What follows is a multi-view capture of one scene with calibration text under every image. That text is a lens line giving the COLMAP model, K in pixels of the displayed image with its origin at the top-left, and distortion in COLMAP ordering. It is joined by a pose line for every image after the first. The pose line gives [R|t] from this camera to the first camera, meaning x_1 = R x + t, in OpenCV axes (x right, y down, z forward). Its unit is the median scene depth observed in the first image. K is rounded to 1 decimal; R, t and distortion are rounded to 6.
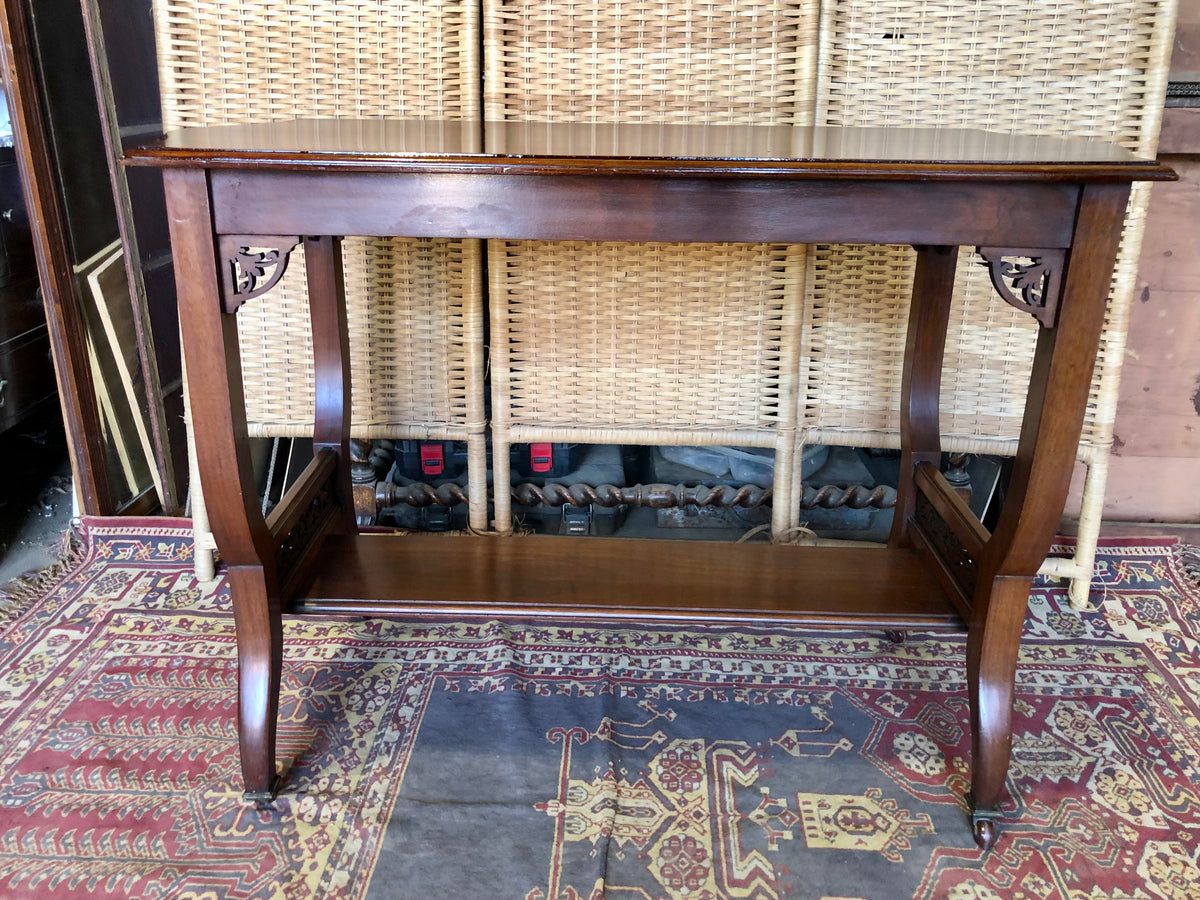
lens RADIAL K [[1007.8, 0, 577.1], [0, 1007.8, 437.1], [0, 0, 1]] dist [0.010683, 0.028582]
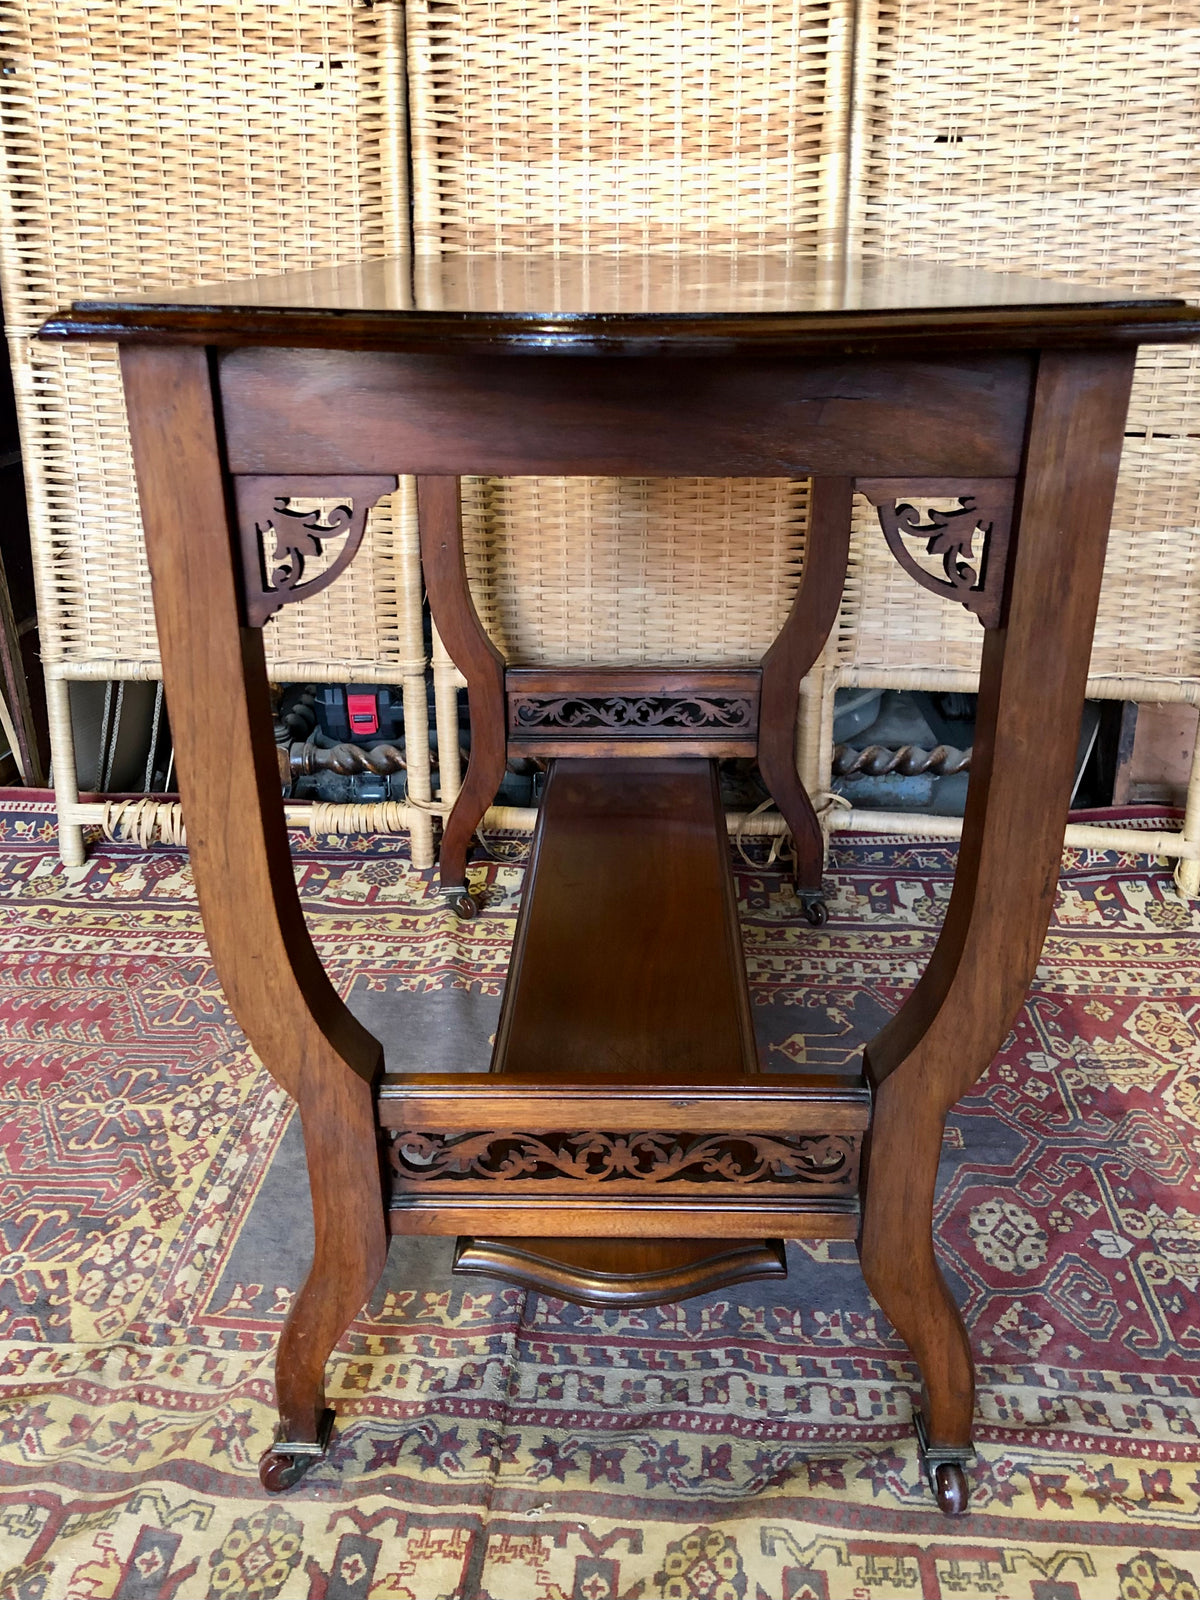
lens RADIAL K [[1352.6, 0, 595.3], [0, 1352.6, 808.1], [0, 0, 1]] dist [0.022008, 0.015005]
pose [[0.999861, -0.001122, -0.016662, 0.063821], [0.001925, 0.998834, 0.048249, 0.055316], [0.016588, -0.048274, 0.998696, -0.051193]]
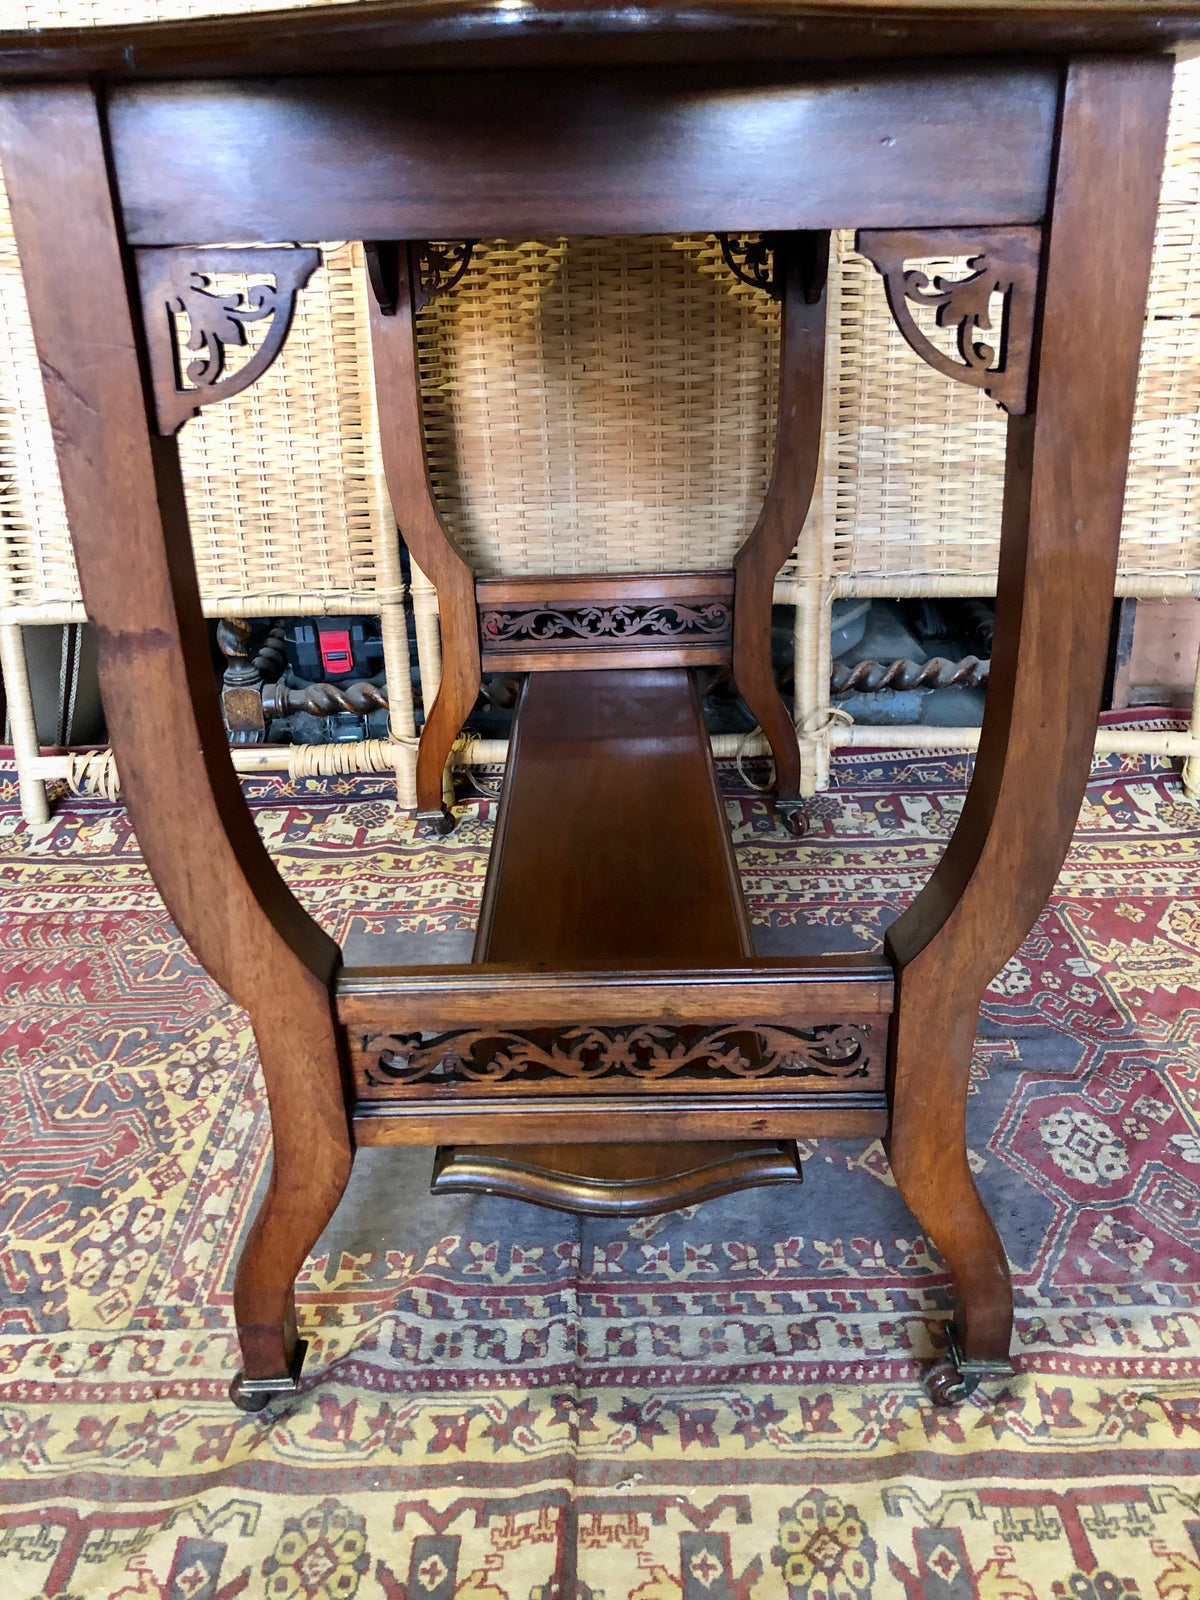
lens RADIAL K [[1286.7, 0, 600.7], [0, 1286.7, 795.0], [0, 0, 1]] dist [0.002815, 0.026933]
pose [[0.998155, -0.049158, 0.035639, 0.012957], [0.046786, 0.996814, 0.064595, 0.093102], [-0.038701, -0.062808, 0.997275, 0.051142]]
